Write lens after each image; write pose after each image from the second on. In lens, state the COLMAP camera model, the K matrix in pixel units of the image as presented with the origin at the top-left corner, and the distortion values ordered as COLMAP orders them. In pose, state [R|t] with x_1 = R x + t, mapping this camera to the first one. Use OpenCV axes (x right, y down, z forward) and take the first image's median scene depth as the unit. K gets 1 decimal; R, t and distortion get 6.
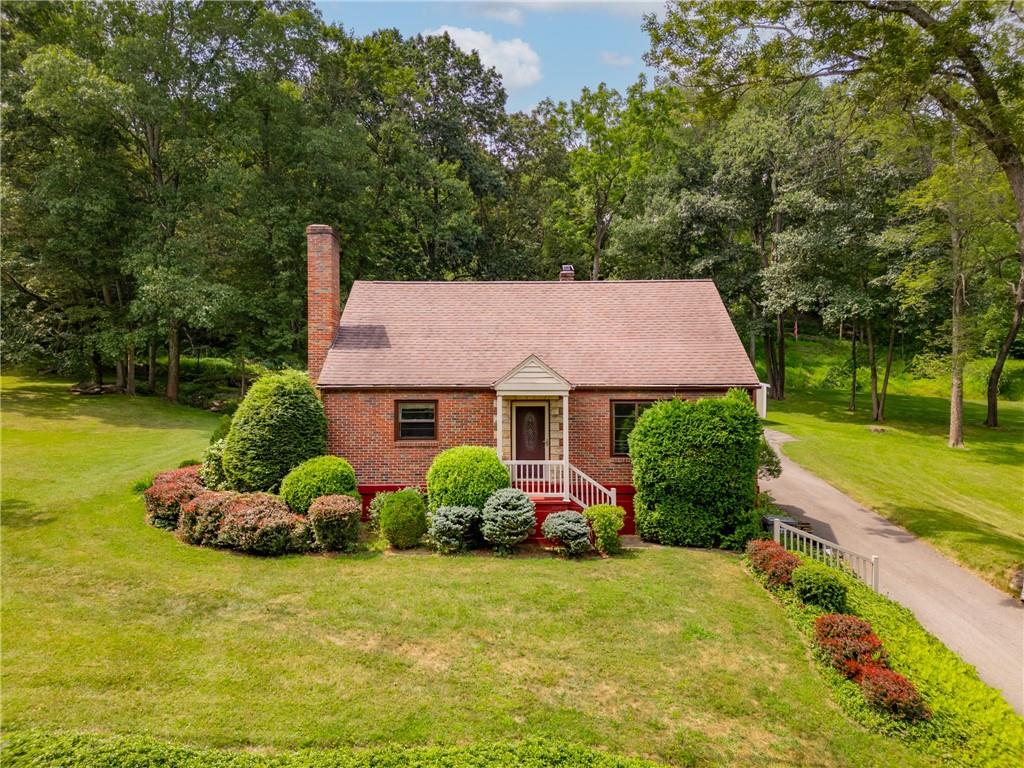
lens RADIAL K [[710.1, 0, 512.0], [0, 710.1, 383.2], [0, 0, 1]] dist [0.006155, 0.000609]
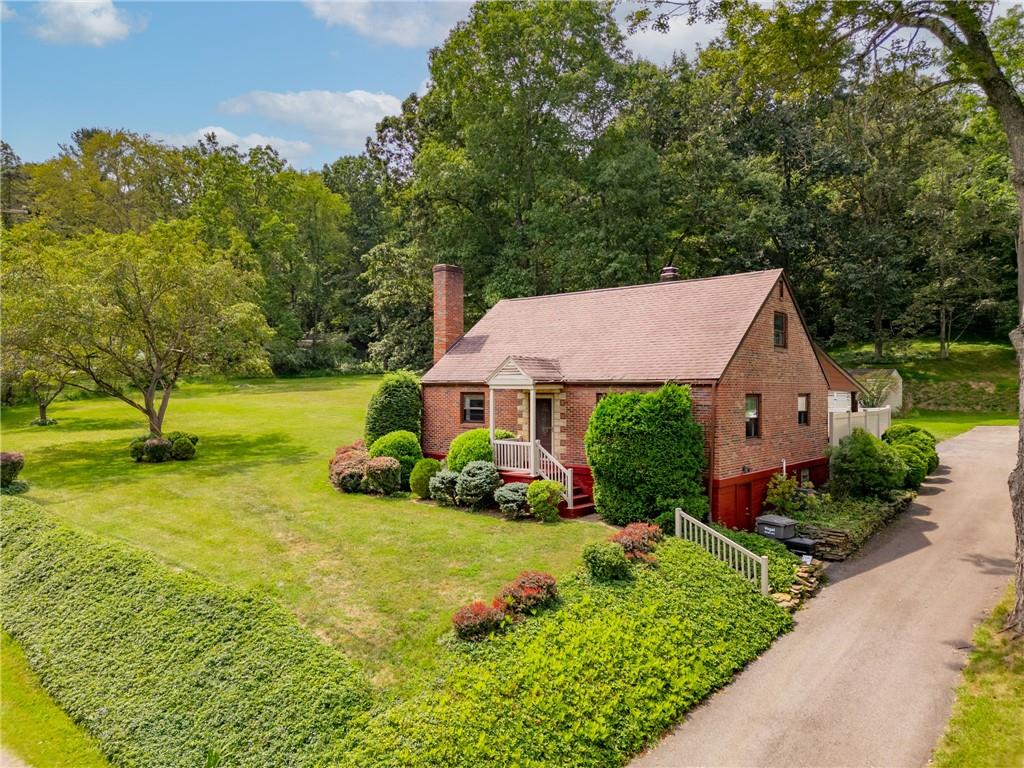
lens RADIAL K [[710.1, 0, 511.7], [0, 710.1, 385.4], [0, 0, 1]] dist [0.006155, 0.000609]
pose [[0.762985, -0.000673, -0.646416, 0.815523], [0.003888, 0.999986, 0.003549, 0.006773], [0.646404, -0.005221, 0.762977, 0.053045]]
